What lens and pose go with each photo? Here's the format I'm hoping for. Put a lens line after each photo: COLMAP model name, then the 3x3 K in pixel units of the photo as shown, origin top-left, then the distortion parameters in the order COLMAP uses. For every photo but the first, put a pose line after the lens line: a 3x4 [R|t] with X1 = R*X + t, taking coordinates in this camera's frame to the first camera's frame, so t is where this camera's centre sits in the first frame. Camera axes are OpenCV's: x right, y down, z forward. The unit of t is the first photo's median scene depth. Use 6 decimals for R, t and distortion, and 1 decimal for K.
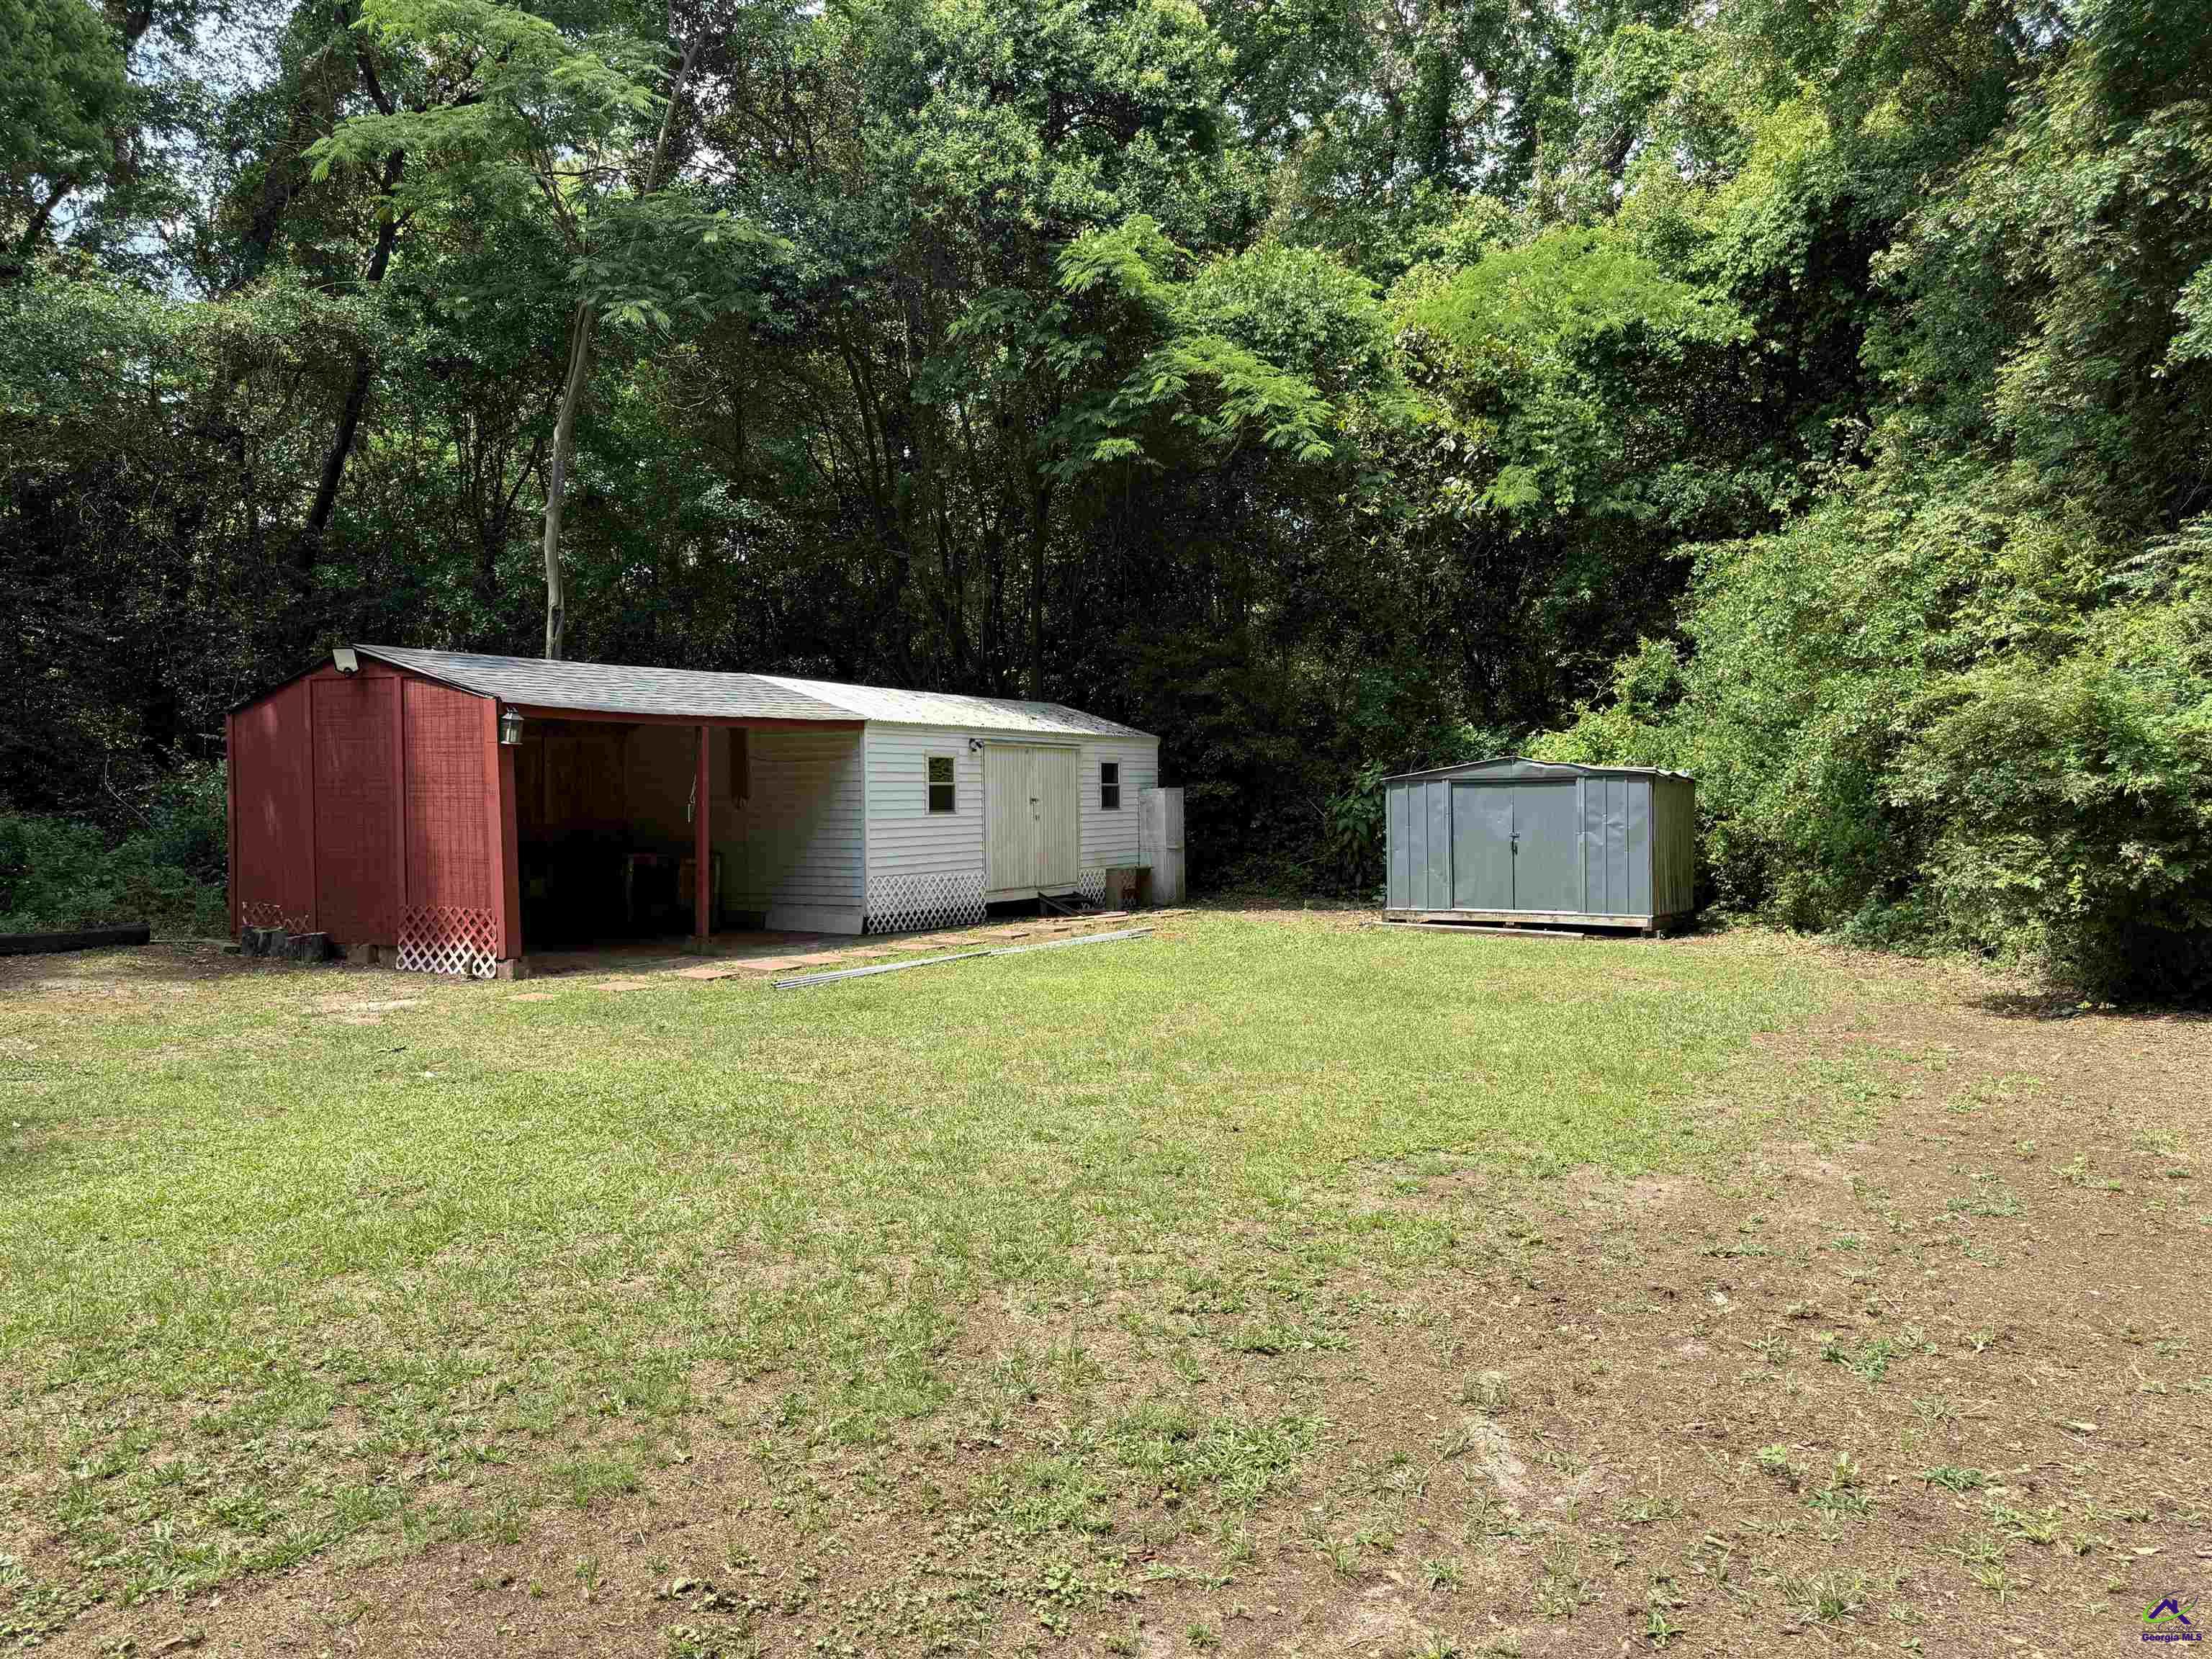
lens RADIAL K [[1563.4, 0, 1107.3], [0, 1563.4, 838.5], [0, 0, 1]] dist [0.019910, -0.036880]
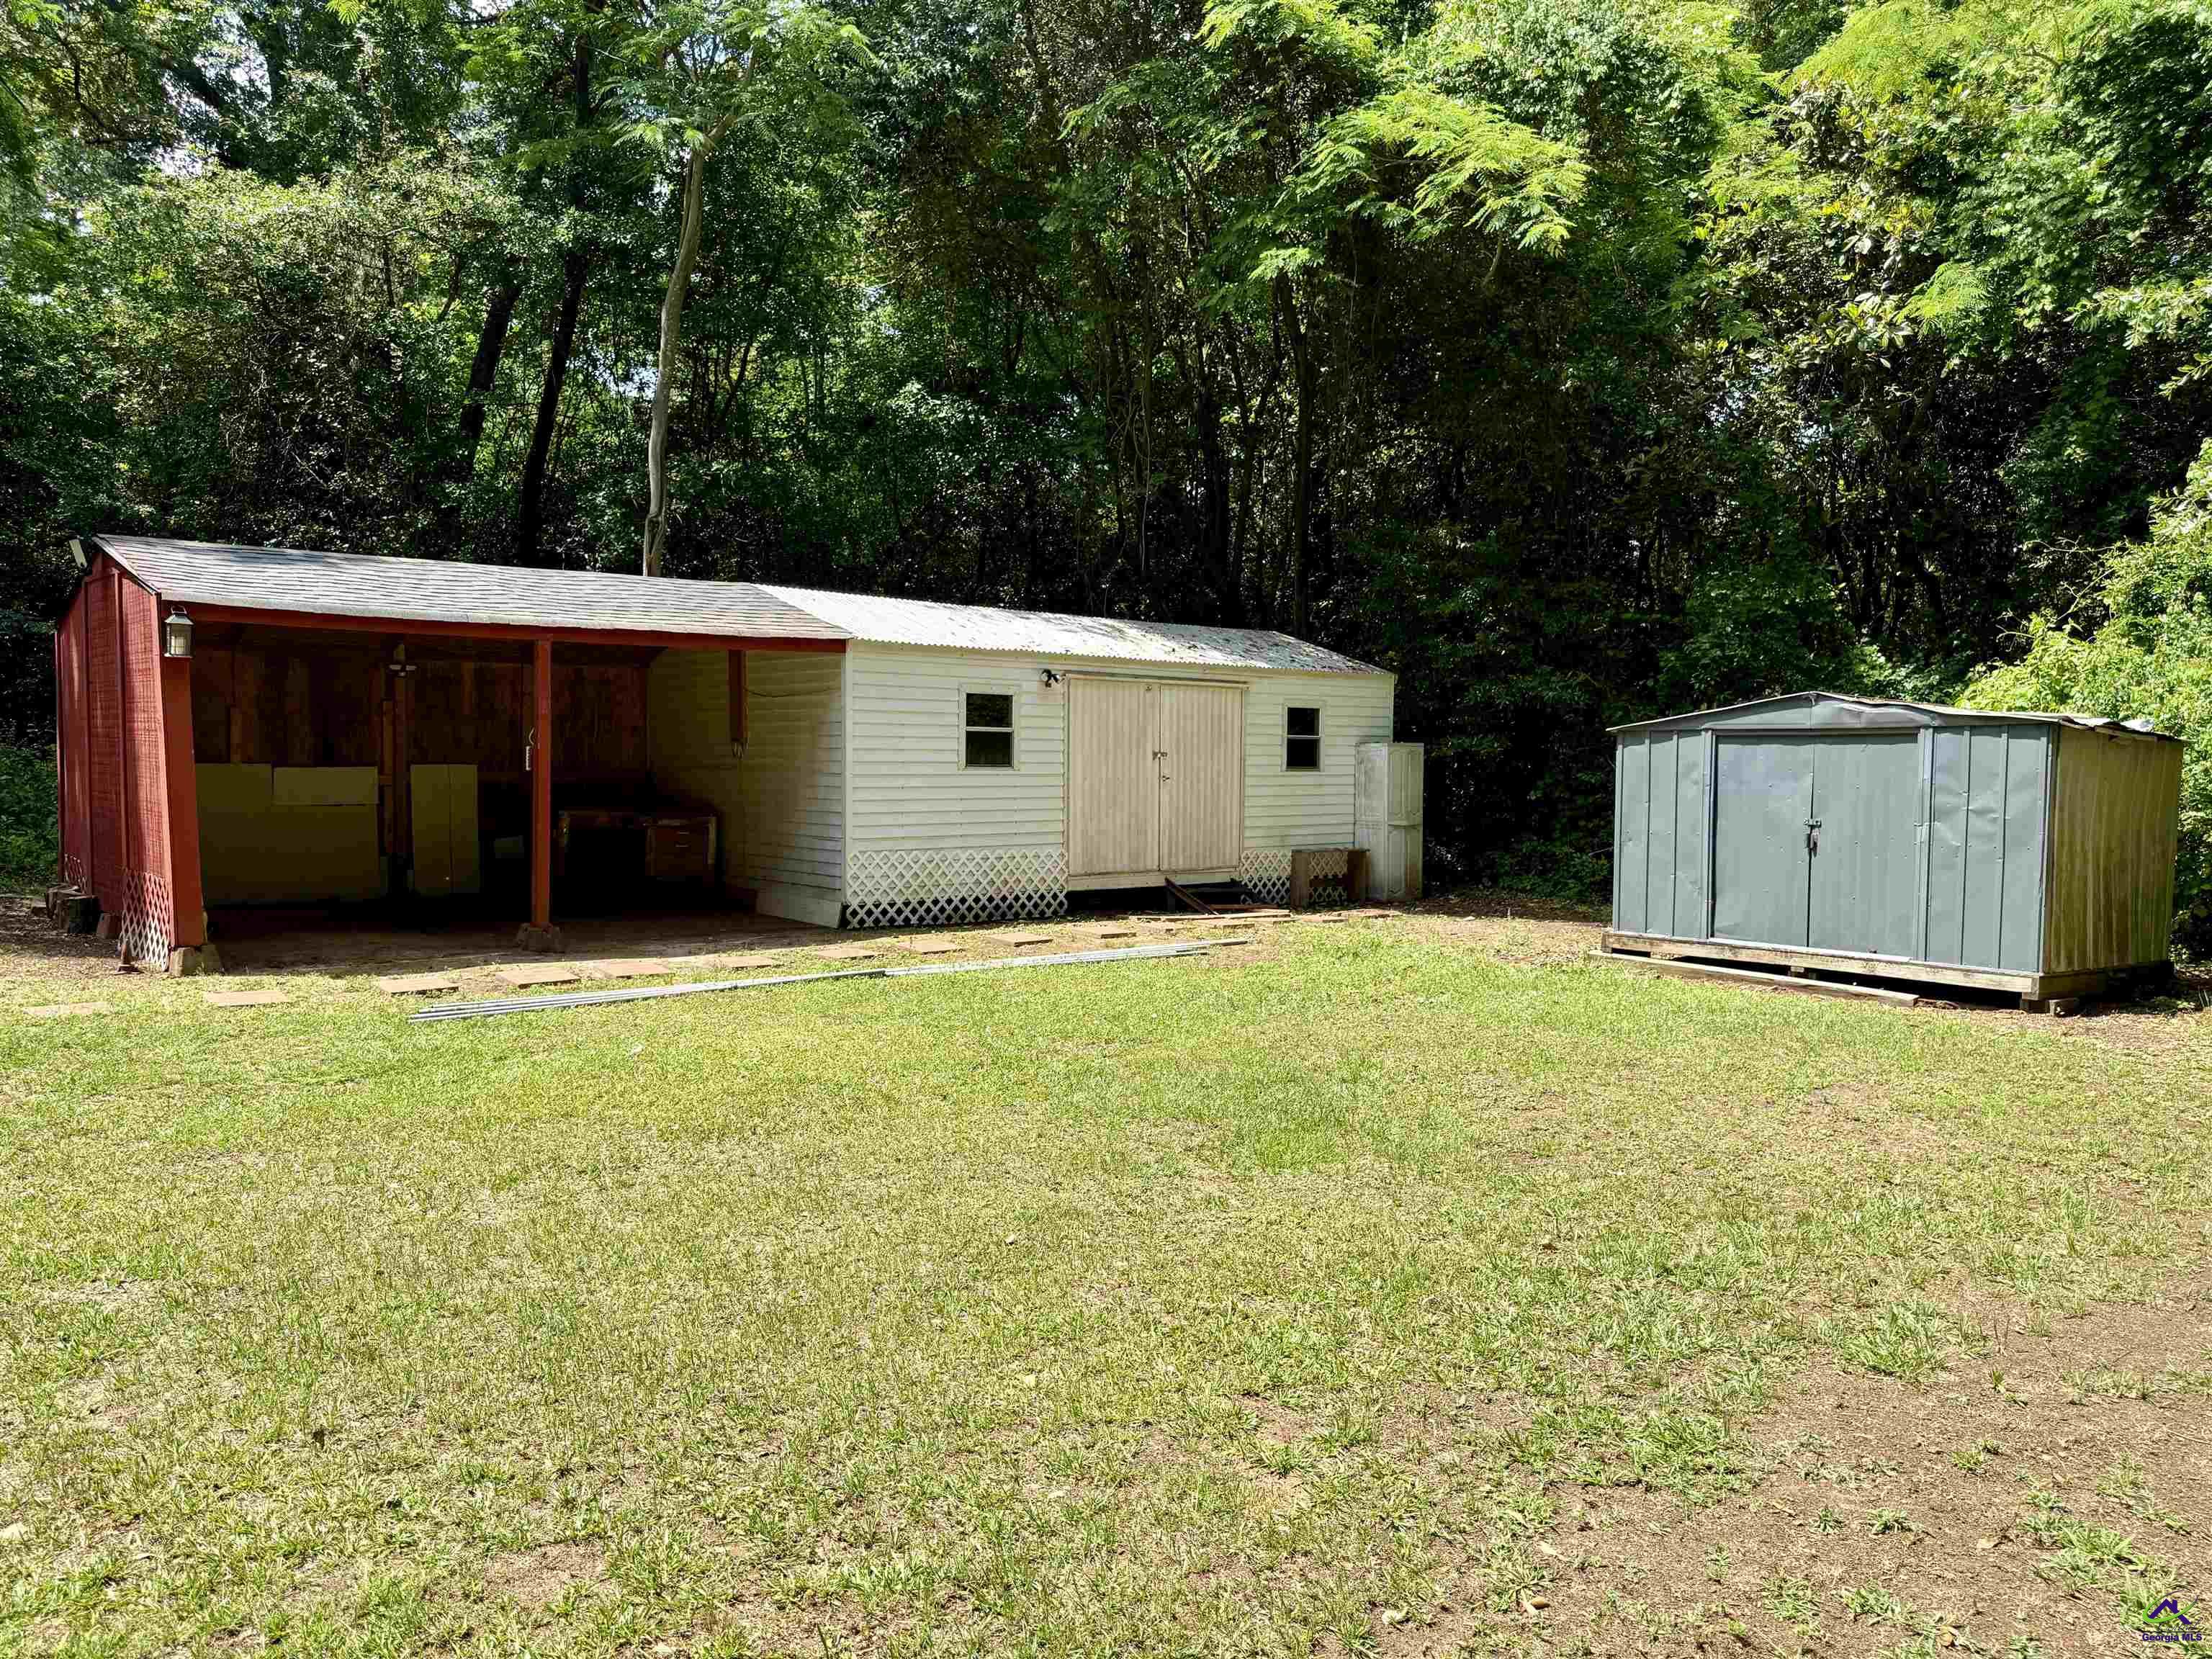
lens RADIAL K [[1563.4, 0, 1107.3], [0, 1563.4, 838.5], [0, 0, 1]] dist [0.019910, -0.036880]
pose [[0.938257, 0.036074, -0.344053, 0.193308], [-0.027827, 0.999196, 0.028879, -0.005681], [0.344818, -0.017522, 0.938506, 0.305625]]
